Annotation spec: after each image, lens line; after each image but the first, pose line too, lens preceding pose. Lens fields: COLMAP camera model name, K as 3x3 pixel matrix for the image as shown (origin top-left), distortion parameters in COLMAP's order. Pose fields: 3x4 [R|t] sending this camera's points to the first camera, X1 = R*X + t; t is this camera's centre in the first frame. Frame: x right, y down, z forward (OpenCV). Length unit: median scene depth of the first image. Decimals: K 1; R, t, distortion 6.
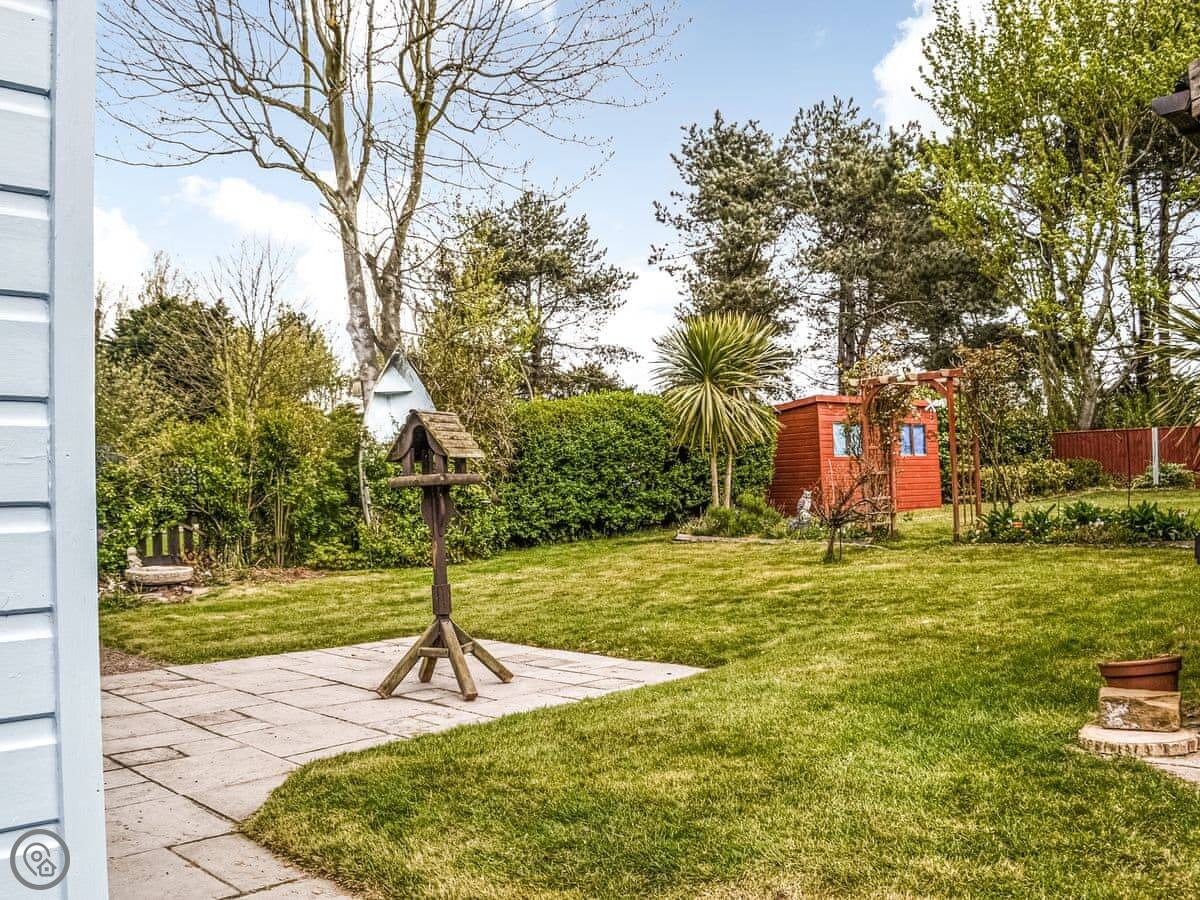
lens RADIAL K [[1038.1, 0, 600.0], [0, 1038.1, 450.0], [0, 0, 1]] dist [-0.136101, 0.015208]
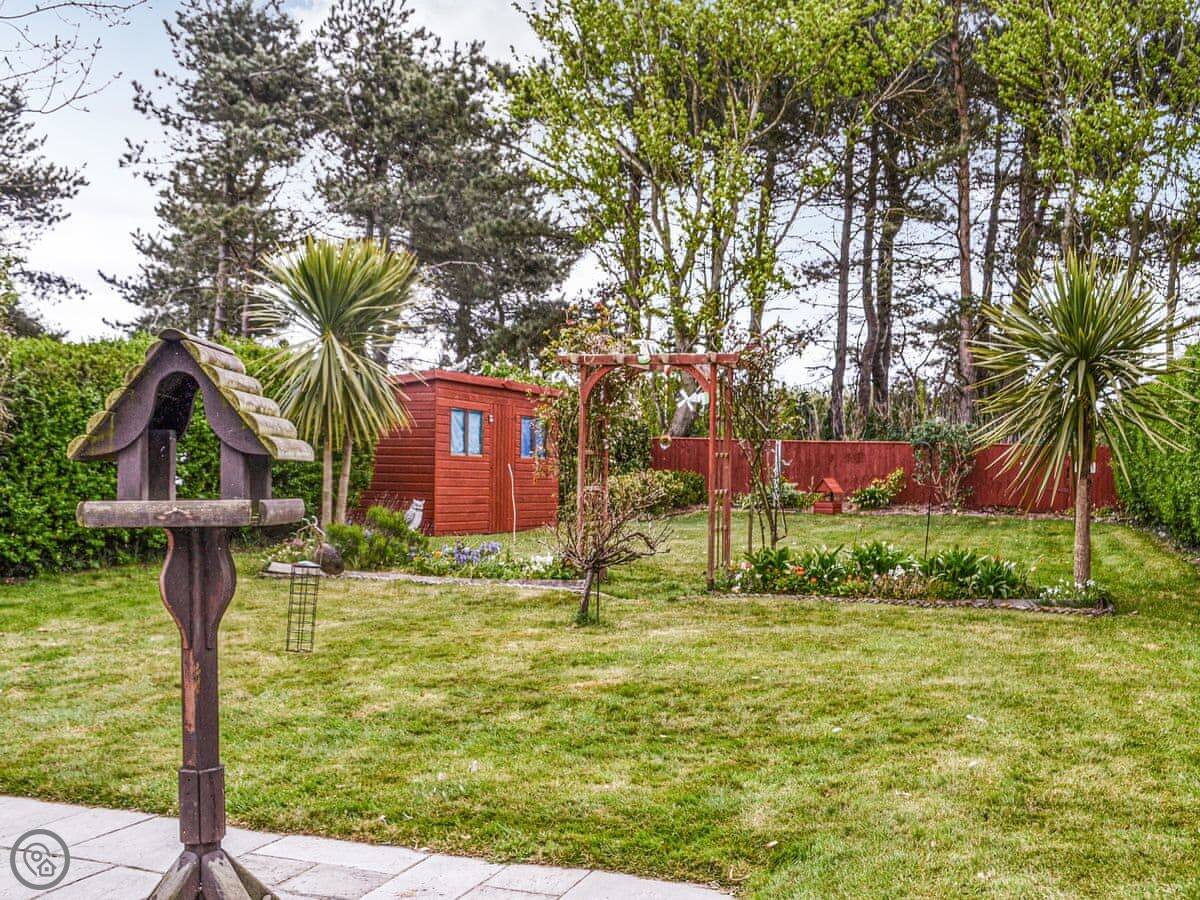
lens RADIAL K [[1197.3, 0, 600.0], [0, 1197.3, 450.0], [0, 0, 1]] dist [-0.064703, -0.030885]
pose [[0.869791, 0.058525, 0.489937, -0.052823], [-0.065672, 0.997838, -0.002607, -0.000880], [-0.489031, -0.029908, 0.871754, 0.108160]]
